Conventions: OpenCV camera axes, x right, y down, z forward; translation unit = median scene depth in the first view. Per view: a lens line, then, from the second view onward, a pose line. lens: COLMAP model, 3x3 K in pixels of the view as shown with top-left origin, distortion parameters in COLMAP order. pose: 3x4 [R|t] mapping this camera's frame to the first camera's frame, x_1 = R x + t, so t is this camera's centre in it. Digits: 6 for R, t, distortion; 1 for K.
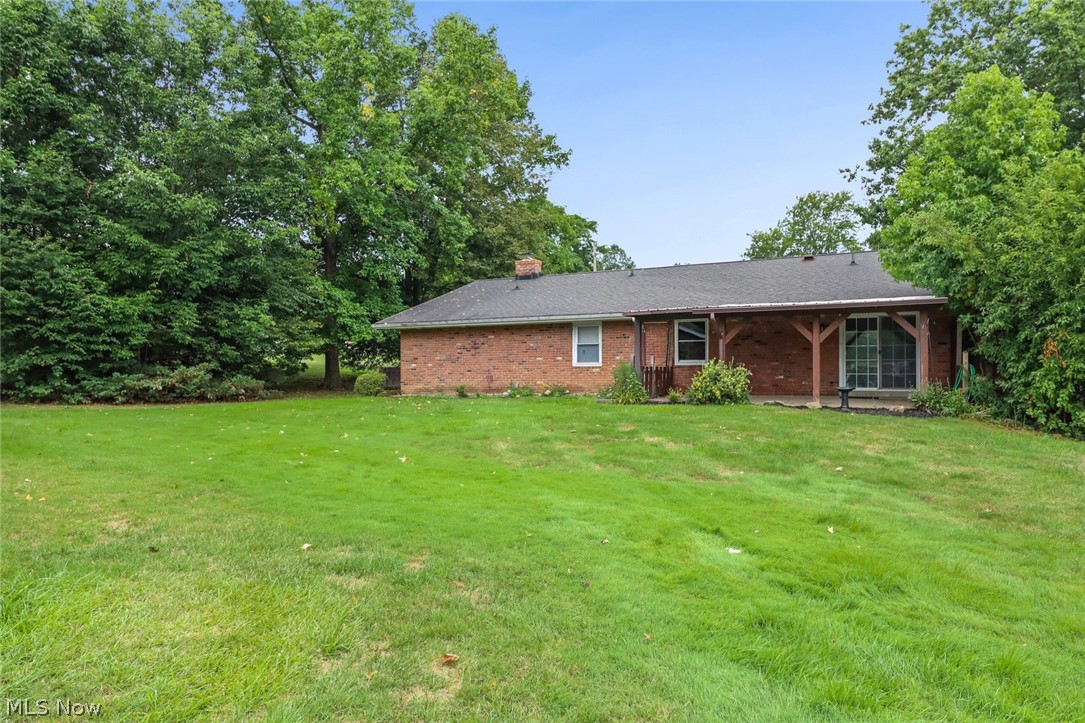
lens RADIAL K [[706.9, 0, 545.9], [0, 706.9, 367.4], [0, 0, 1]] dist [0.003281, 0.000996]
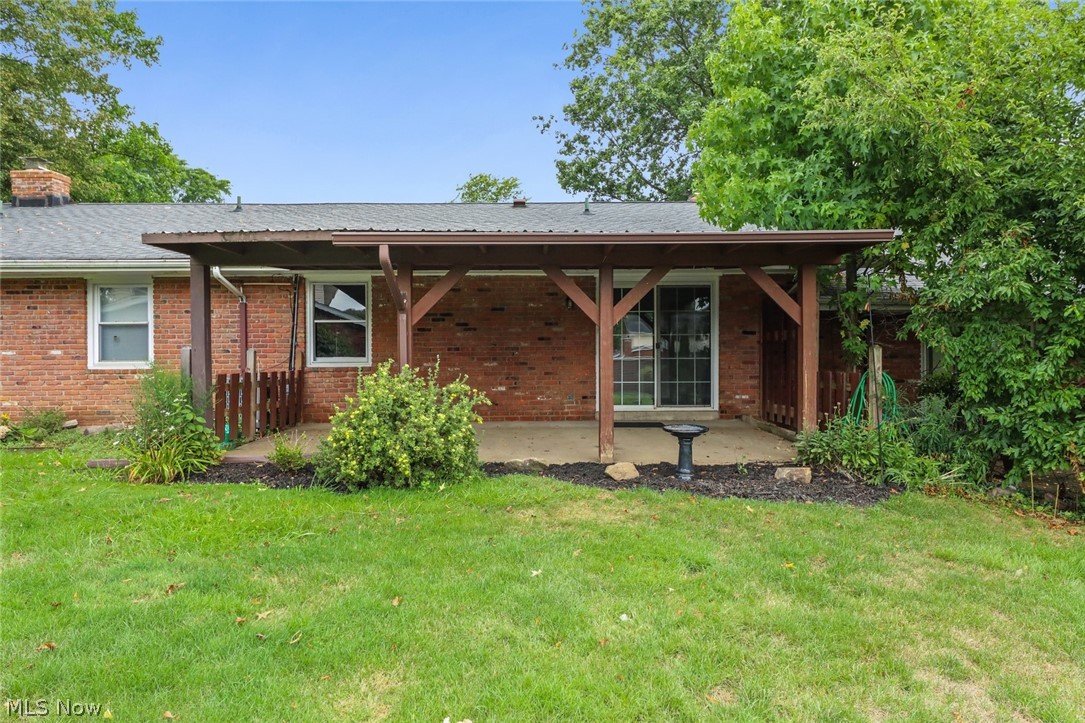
lens RADIAL K [[706.9, 0, 540.8], [0, 706.9, 364.1], [0, 0, 1]] dist [0.003281, 0.000996]
pose [[0.892594, -0.003954, 0.450845, 0.100712], [-0.000503, 0.999952, 0.009767, -0.010509], [-0.450862, -0.008945, 0.892549, 0.453117]]
